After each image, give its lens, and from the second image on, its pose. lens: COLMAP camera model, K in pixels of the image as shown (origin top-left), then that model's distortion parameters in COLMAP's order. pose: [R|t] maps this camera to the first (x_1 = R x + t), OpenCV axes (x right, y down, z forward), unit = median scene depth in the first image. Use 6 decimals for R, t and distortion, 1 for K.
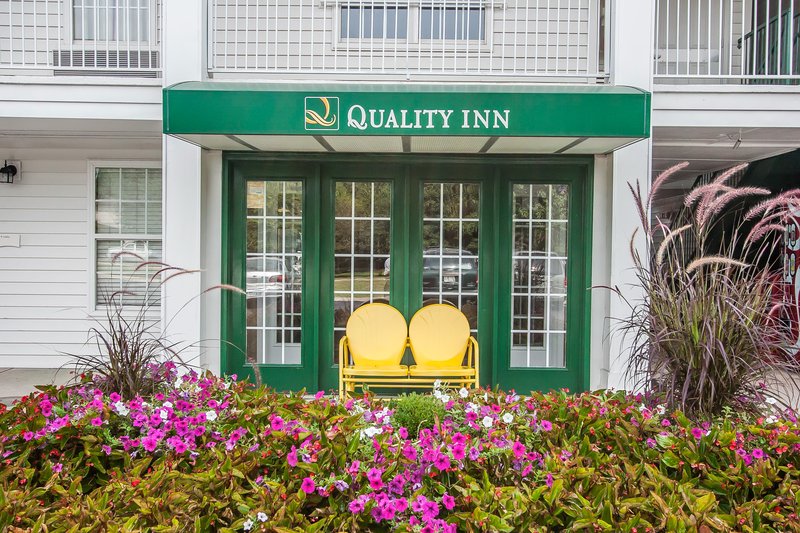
lens RADIAL K [[837.3, 0, 400.0], [0, 837.3, 266.5], [0, 0, 1]] dist [0.011628, 0.012468]
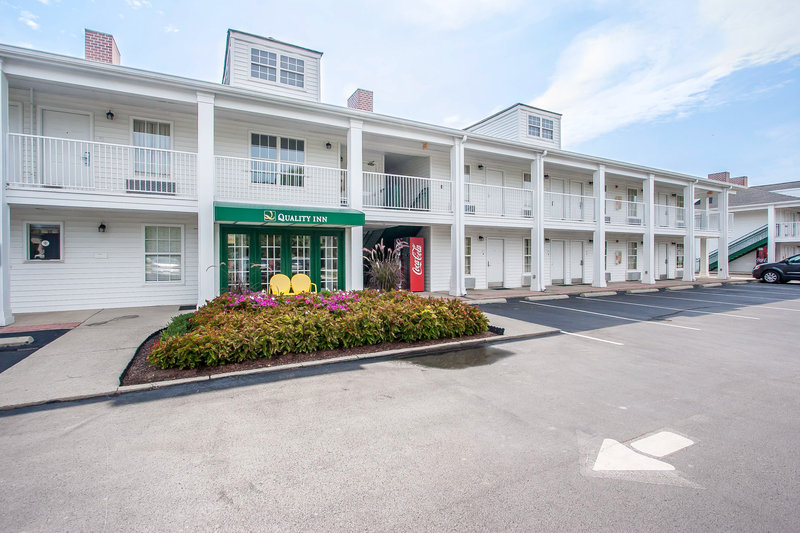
lens RADIAL K [[374.2, 0, 400.9], [0, 374.2, 253.7], [0, 0, 1]] dist [0.000288, 0.000017]
pose [[0.885831, -0.014946, 0.463767, -0.276884], [0.026293, 0.999492, -0.018011, 0.005050], [-0.463262, 0.028149, 0.885774, -0.460229]]
